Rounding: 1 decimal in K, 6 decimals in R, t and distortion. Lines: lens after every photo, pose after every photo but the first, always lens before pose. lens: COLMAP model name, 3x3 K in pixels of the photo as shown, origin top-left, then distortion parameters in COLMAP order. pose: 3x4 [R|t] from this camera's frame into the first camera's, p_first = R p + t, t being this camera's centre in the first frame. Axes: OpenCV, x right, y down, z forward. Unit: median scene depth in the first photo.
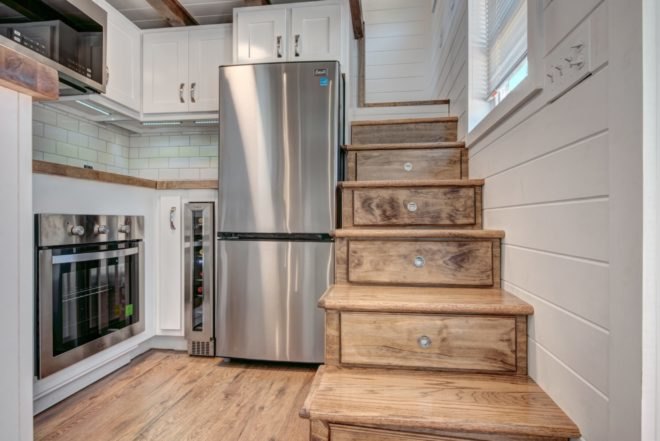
lens RADIAL K [[375.5, 0, 325.8], [0, 375.5, 221.4], [0, 0, 1]] dist [0.012815, -0.002683]
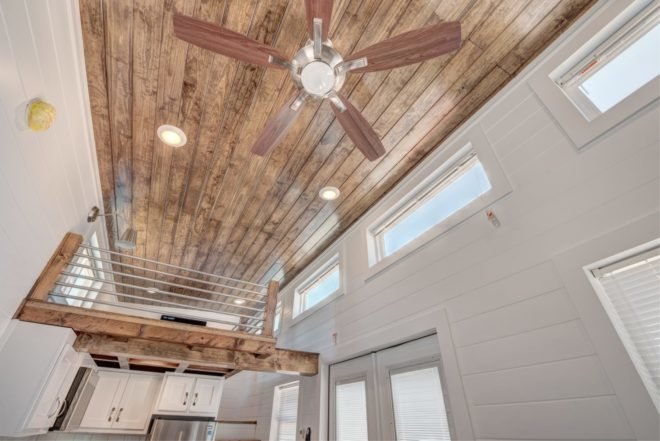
lens RADIAL K [[288.6, 0, 328.5], [0, 288.6, 221.3], [0, 0, 1]] dist [-0.018052, -0.000543]
pose [[0.798751, 0.372313, 0.472630, -0.607212], [-0.014788, 0.797453, -0.603200, -0.325675], [-0.601480, 0.474817, 0.642472, -0.902509]]
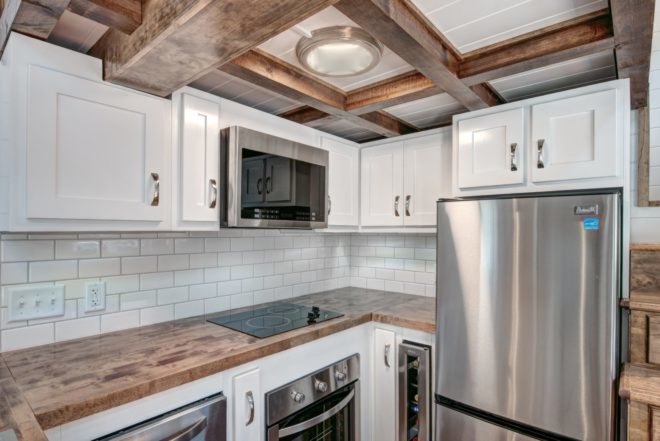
lens RADIAL K [[345.6, 0, 324.8], [0, 345.6, 231.9], [0, 0, 1]] dist [0.000454, -0.004262]
pose [[0.837973, 0.001883, -0.545708, -0.062601], [0.001967, 0.999977, 0.006471, -0.325165], [0.545708, -0.006496, 0.837950, 0.183772]]
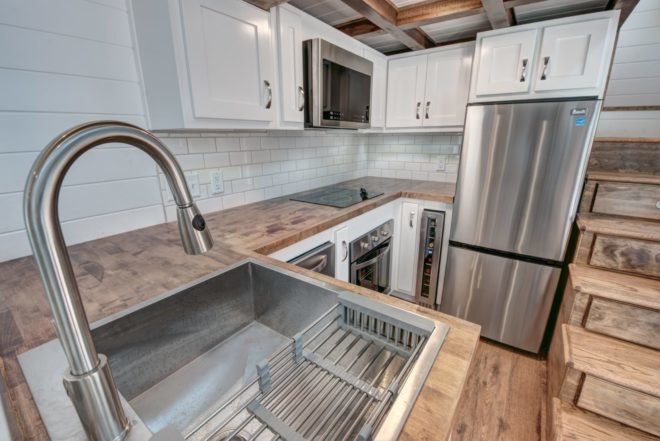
lens RADIAL K [[280.9, 0, 326.9], [0, 280.9, 221.2], [0, 0, 1]] dist [-0.011923, -0.004716]
pose [[0.887586, 0.123044, -0.443904, -0.225327], [0.012898, 0.956648, 0.290960, -0.306313], [0.460461, -0.263977, 0.847521, -0.018236]]
